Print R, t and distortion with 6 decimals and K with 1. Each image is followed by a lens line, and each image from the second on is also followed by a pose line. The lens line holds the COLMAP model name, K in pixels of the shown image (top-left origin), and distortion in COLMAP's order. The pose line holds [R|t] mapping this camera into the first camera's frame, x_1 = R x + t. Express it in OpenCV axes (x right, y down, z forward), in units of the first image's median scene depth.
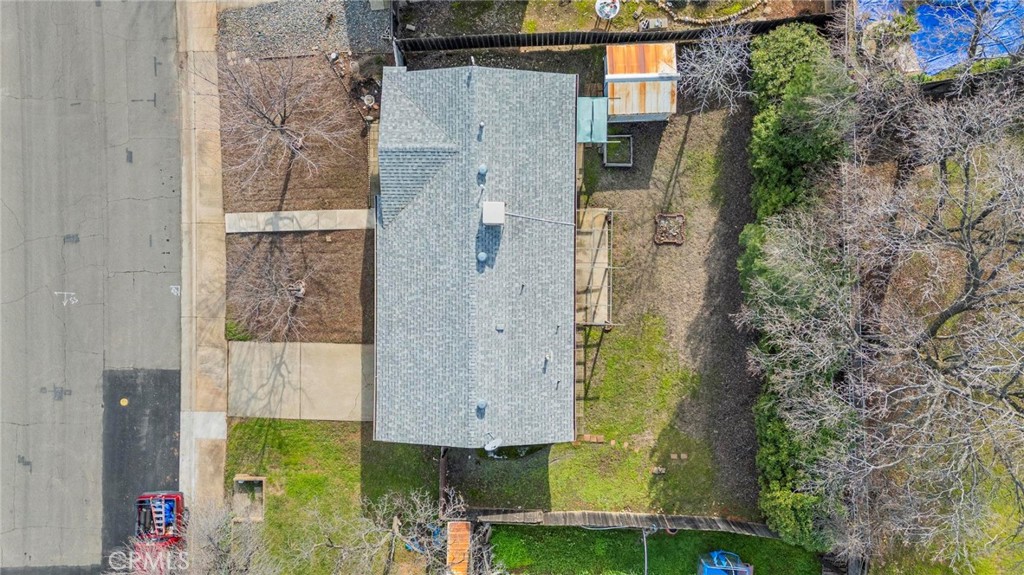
lens RADIAL K [[776.6, 0, 512.0], [0, 776.6, 287.5], [0, 0, 1]] dist [0.087942, -0.002002]
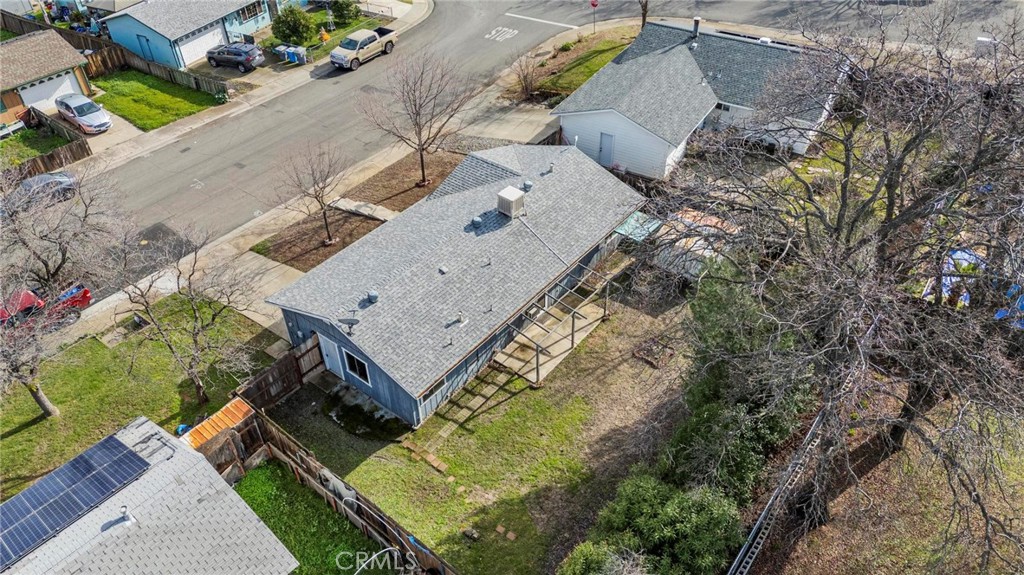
lens RADIAL K [[776.6, 0, 512.0], [0, 776.6, 287.5], [0, 0, 1]] dist [0.087942, -0.002002]
pose [[0.782374, 0.402200, -0.475527, 0.472963], [-0.622707, 0.491352, -0.608941, 0.543886], [-0.011265, 0.772534, 0.634874, 0.358653]]
